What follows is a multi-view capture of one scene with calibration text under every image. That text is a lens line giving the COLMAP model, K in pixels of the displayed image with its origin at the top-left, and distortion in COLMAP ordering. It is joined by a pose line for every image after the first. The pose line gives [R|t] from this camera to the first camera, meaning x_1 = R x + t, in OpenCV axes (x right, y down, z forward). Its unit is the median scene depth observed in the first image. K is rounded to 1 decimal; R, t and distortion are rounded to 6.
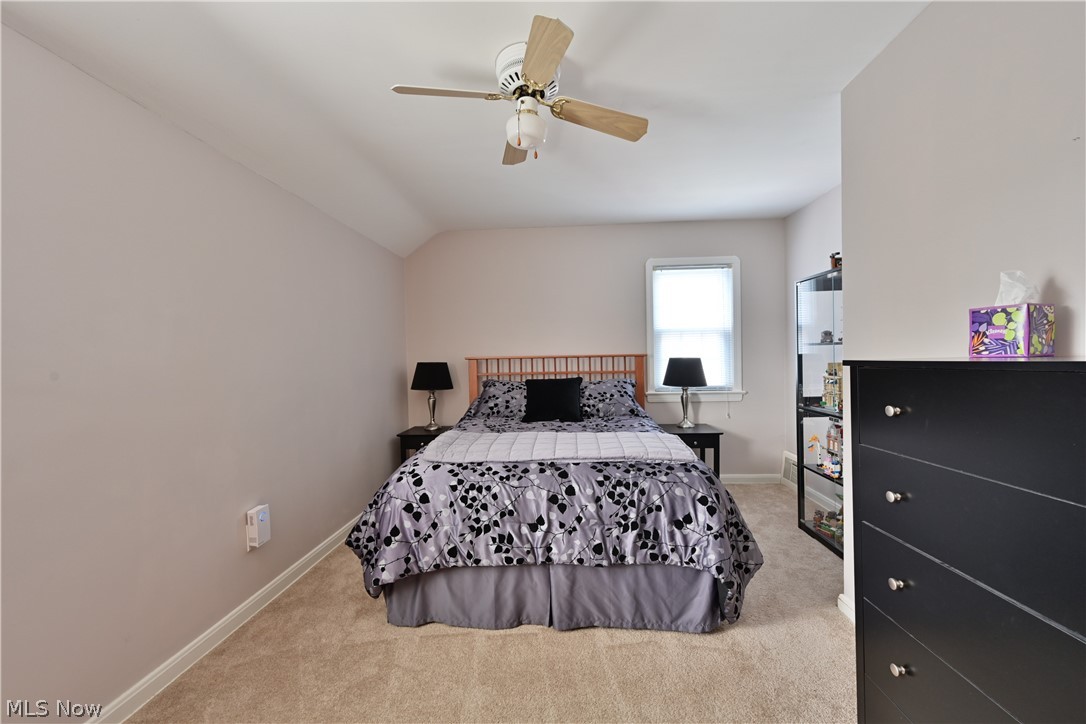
lens RADIAL K [[425.0, 0, 544.5], [0, 425.0, 363.0], [0, 0, 1]] dist [-0.002120, -0.000619]
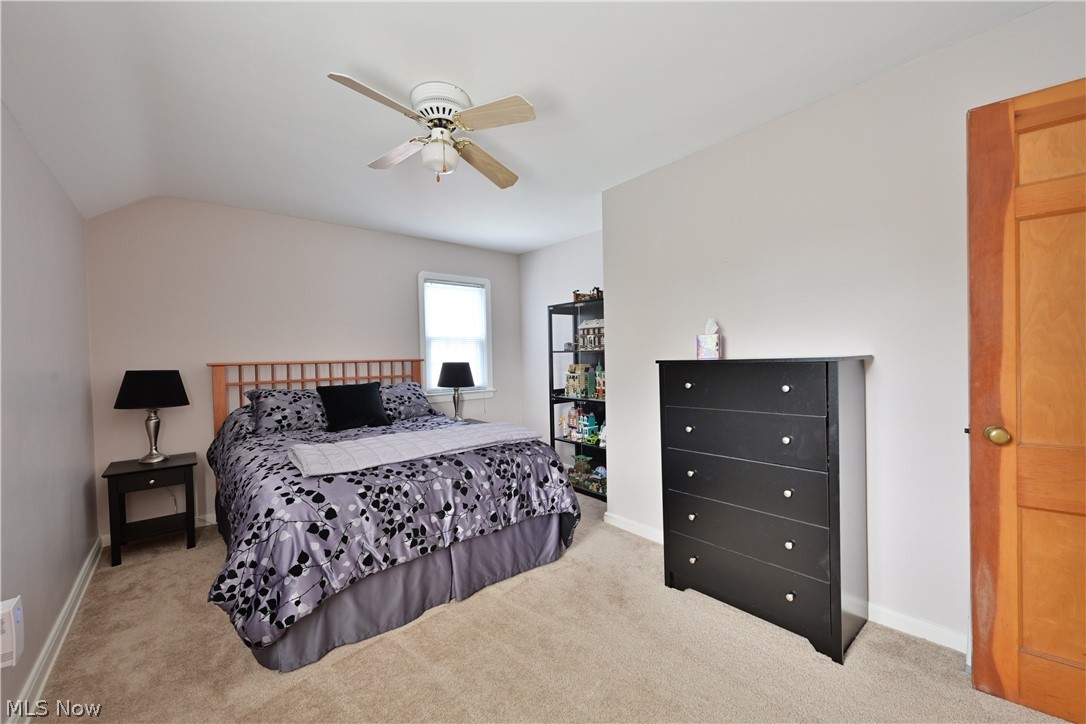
lens RADIAL K [[425.0, 0, 539.5], [0, 425.0, 363.5], [0, 0, 1]] dist [-0.002120, -0.000619]
pose [[0.734124, -0.007022, 0.678979, -0.556975], [0.016952, 0.999824, -0.007988, 0.007864], [-0.678804, 0.017374, 0.734114, 0.010744]]
